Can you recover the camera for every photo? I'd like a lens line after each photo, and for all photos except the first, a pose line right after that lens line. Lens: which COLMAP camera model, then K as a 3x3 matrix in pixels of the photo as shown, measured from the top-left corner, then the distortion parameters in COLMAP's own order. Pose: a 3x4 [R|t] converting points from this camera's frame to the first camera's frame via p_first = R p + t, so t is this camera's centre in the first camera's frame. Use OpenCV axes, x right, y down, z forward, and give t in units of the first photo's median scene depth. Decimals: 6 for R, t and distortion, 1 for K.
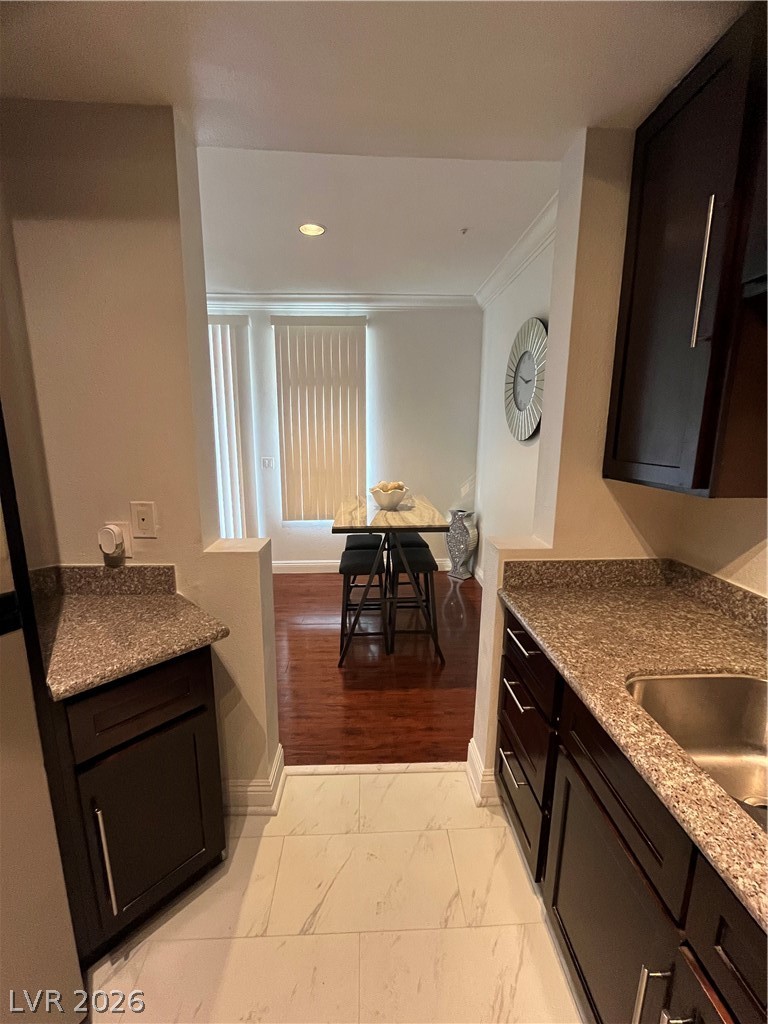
lens RADIAL K [[414.1, 0, 383.4], [0, 414.1, 513.7], [0, 0, 1]] dist [-0.005026, -0.000813]
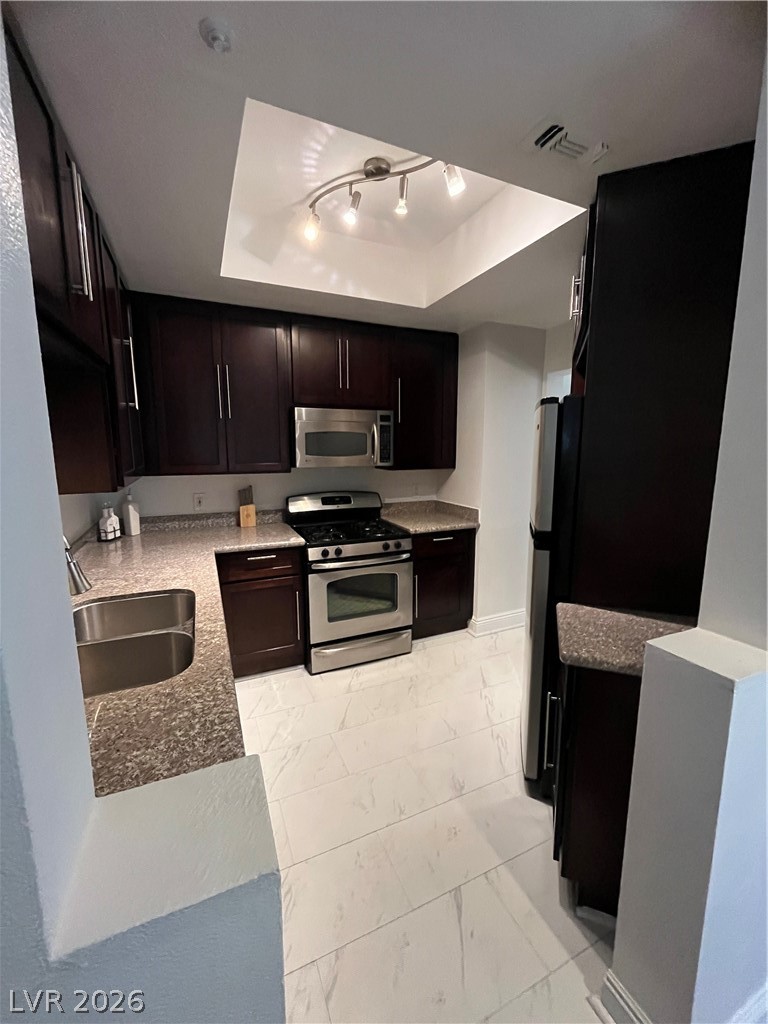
lens RADIAL K [[414.1, 0, 385.4], [0, 414.1, 508.8], [0, 0, 1]] dist [-0.005026, -0.000813]
pose [[-0.928291, 0.048549, -0.368672, 0.416607], [-0.078374, 0.943626, 0.321601, -0.381991], [0.363502, 0.327434, -0.872155, 1.822847]]
